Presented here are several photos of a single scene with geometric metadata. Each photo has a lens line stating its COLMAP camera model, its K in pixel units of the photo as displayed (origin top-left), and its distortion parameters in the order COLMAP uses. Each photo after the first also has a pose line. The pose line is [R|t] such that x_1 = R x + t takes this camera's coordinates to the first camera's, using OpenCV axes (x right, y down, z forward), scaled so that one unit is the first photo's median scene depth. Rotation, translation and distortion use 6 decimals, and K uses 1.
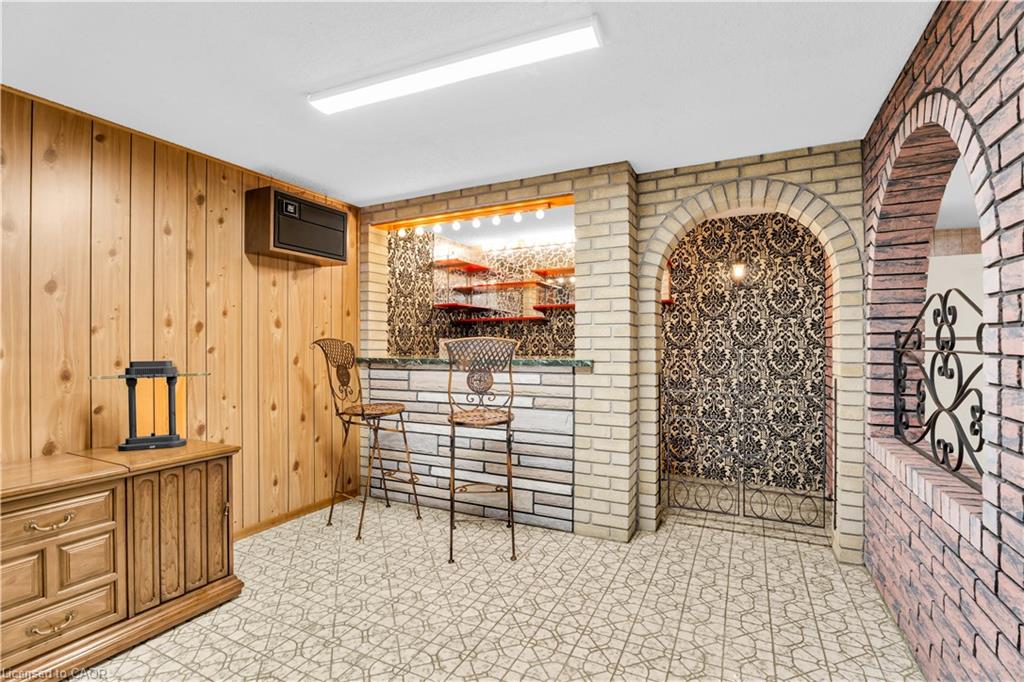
lens RADIAL K [[463.0, 0, 514.5], [0, 463.0, 345.7], [0, 0, 1]] dist [-0.014452, 0.000623]
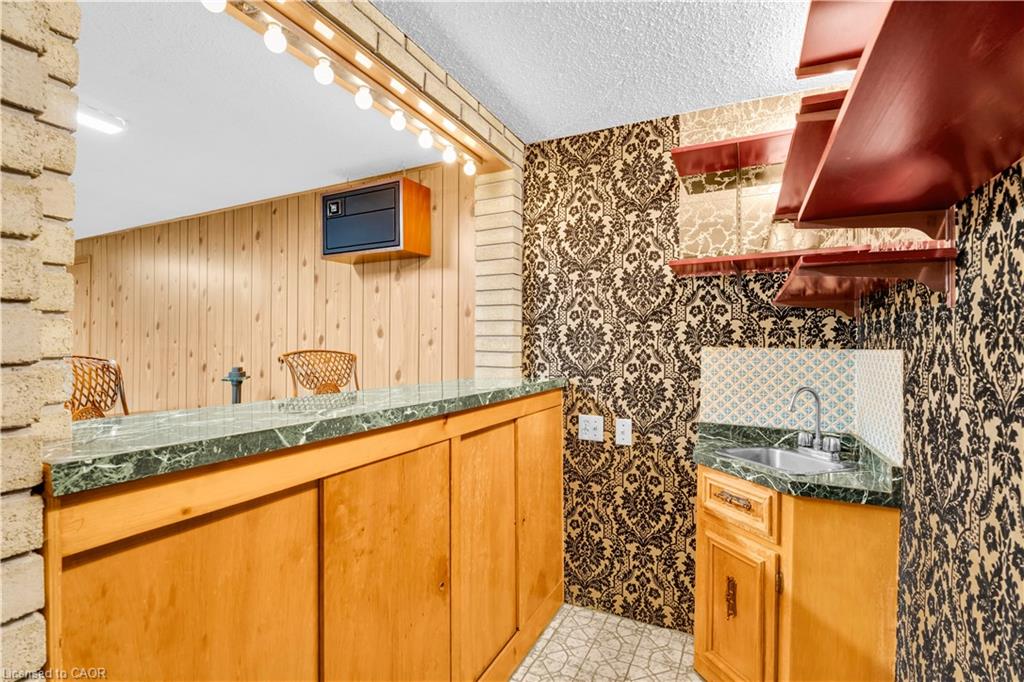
lens RADIAL K [[463.0, 0, 514.5], [0, 463.0, 345.7], [0, 0, 1]] dist [-0.014452, 0.000623]
pose [[0.009543, -0.001922, -0.999953, 0.402833], [-0.008050, 0.999966, -0.001998, -0.022810], [0.999922, 0.008069, 0.009527, 1.251315]]
